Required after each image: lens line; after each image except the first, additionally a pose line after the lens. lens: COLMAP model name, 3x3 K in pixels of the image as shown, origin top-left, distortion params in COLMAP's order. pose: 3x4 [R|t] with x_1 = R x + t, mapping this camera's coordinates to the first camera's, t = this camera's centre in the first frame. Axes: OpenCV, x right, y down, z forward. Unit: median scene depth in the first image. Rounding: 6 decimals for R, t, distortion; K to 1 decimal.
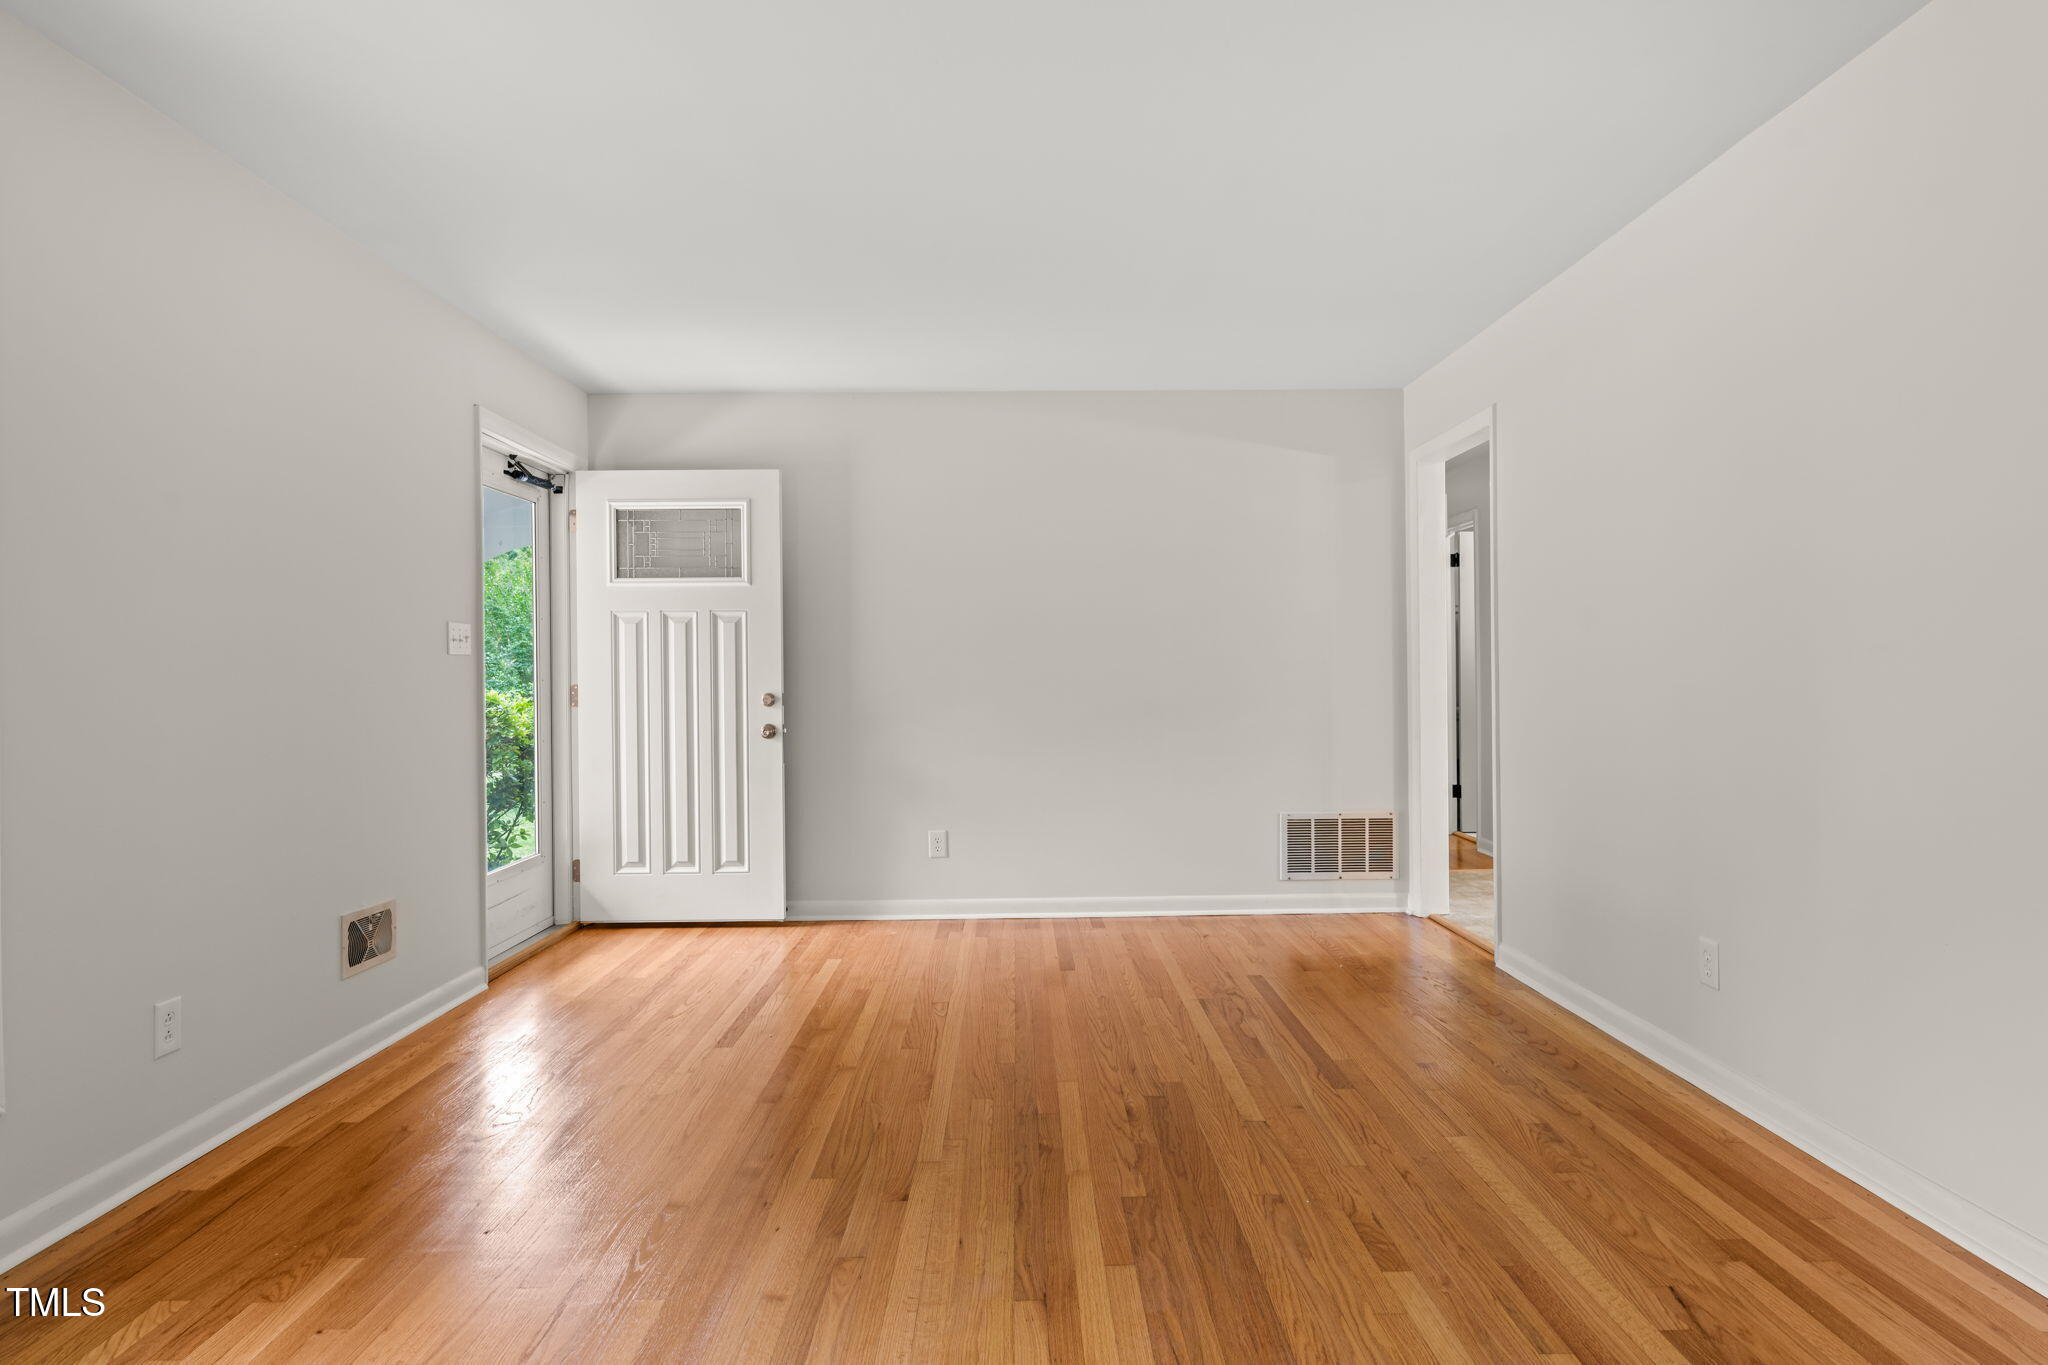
lens RADIAL K [[1135.8, 0, 1024.0], [0, 1135.8, 682.5], [0, 0, 1]] dist [-0.002191, -0.000658]
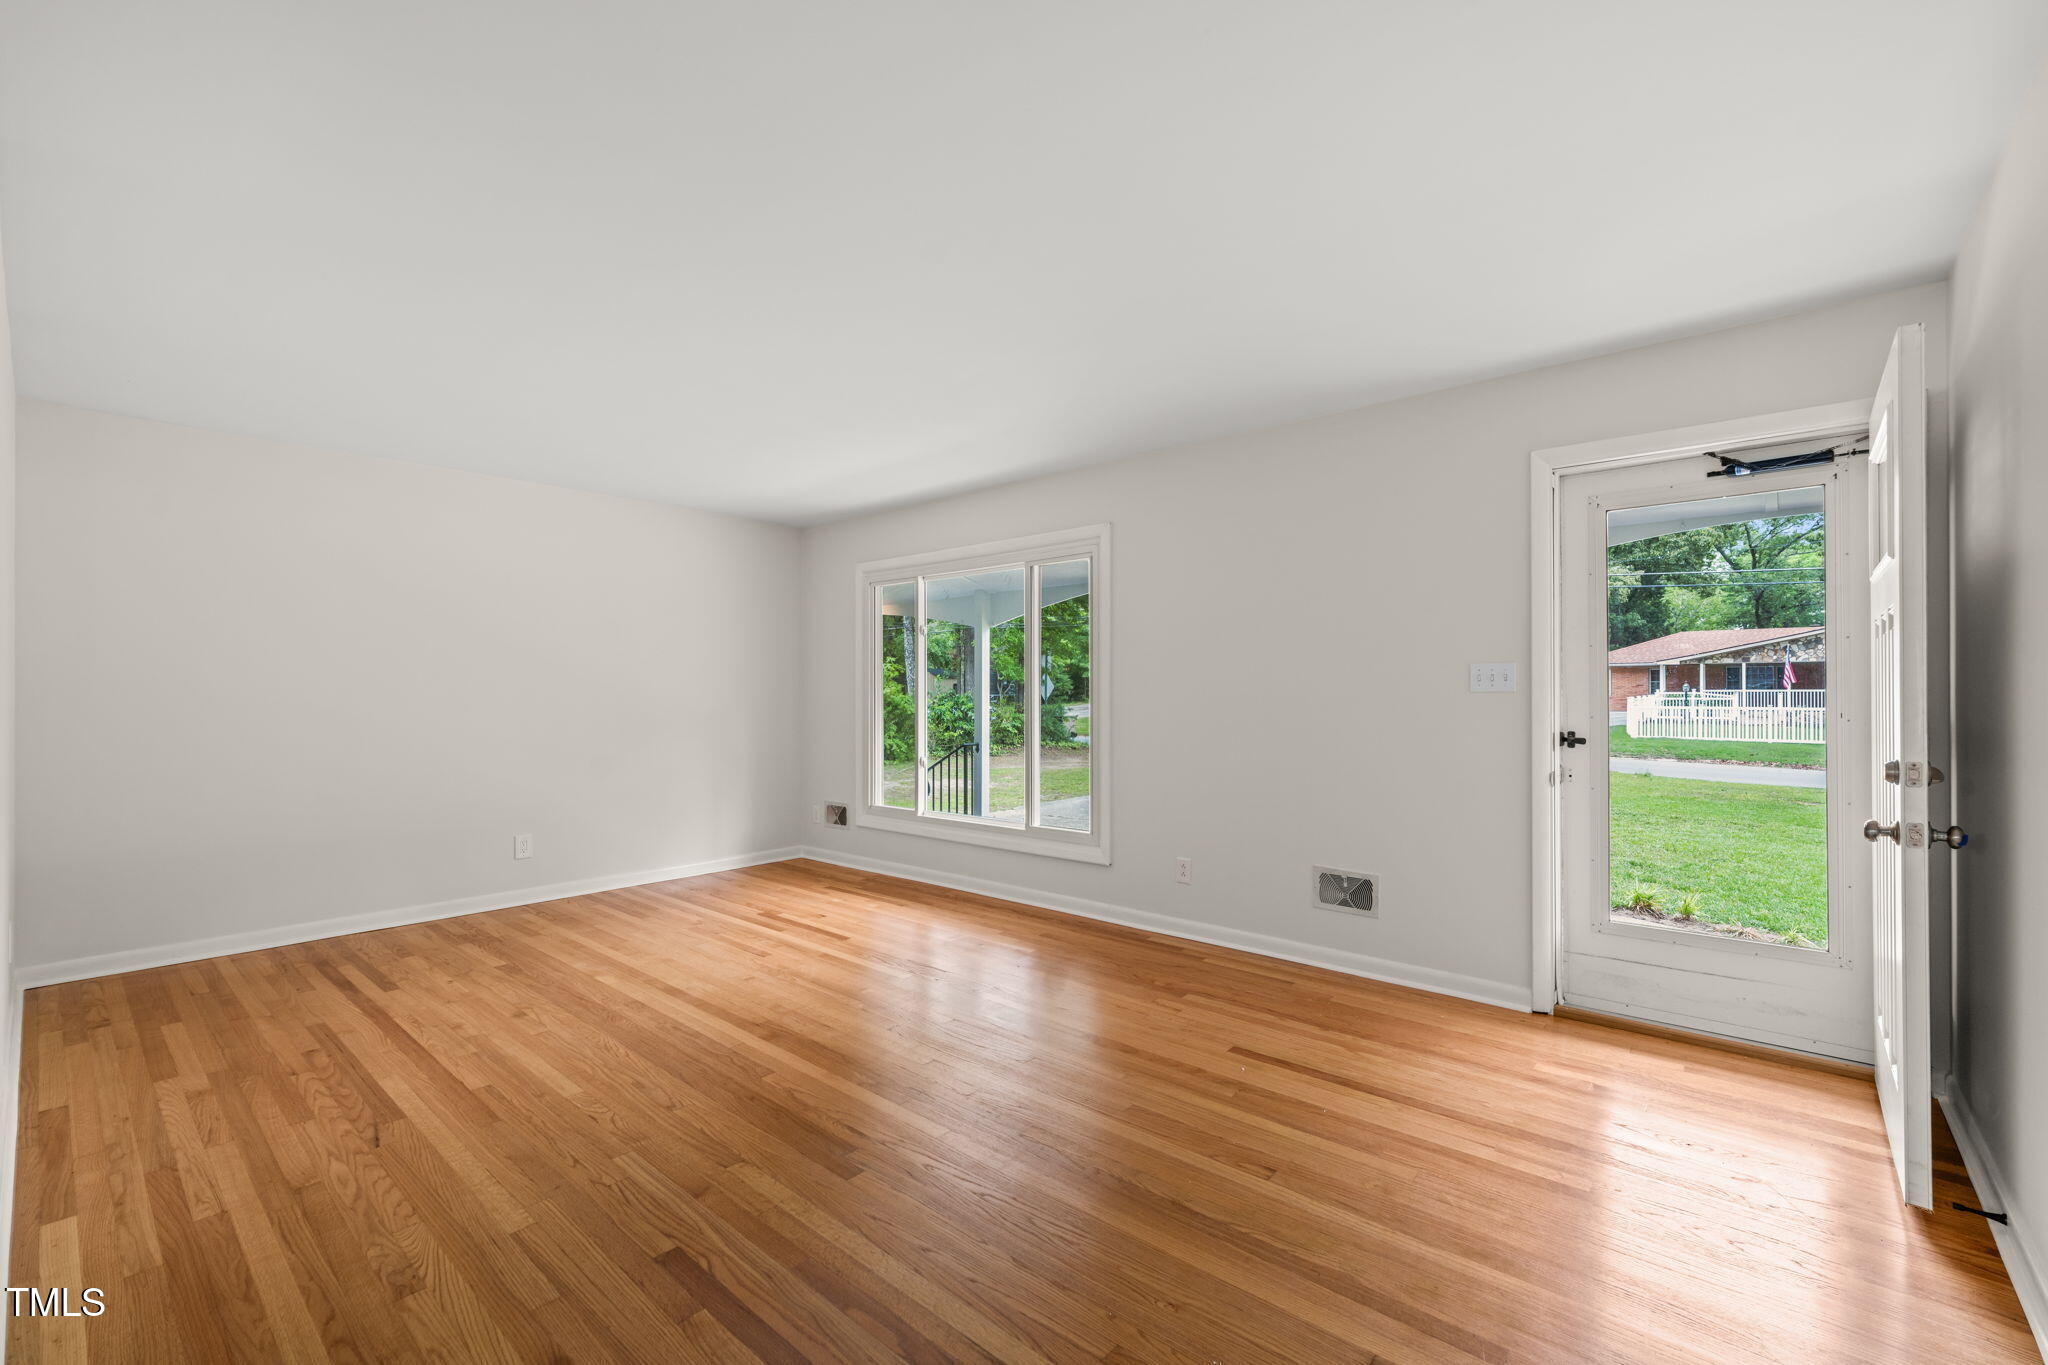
lens RADIAL K [[857.9, 0, 1024.0], [0, 857.9, 682.5], [0, 0, 1]] dist [-0.000431, 0.000088]
pose [[-0.663868, 0.001947, -0.747847, 0.635774], [0.002915, 0.999996, 0.000016, -0.051036], [0.747844, -0.002169, -0.663871, 1.785336]]
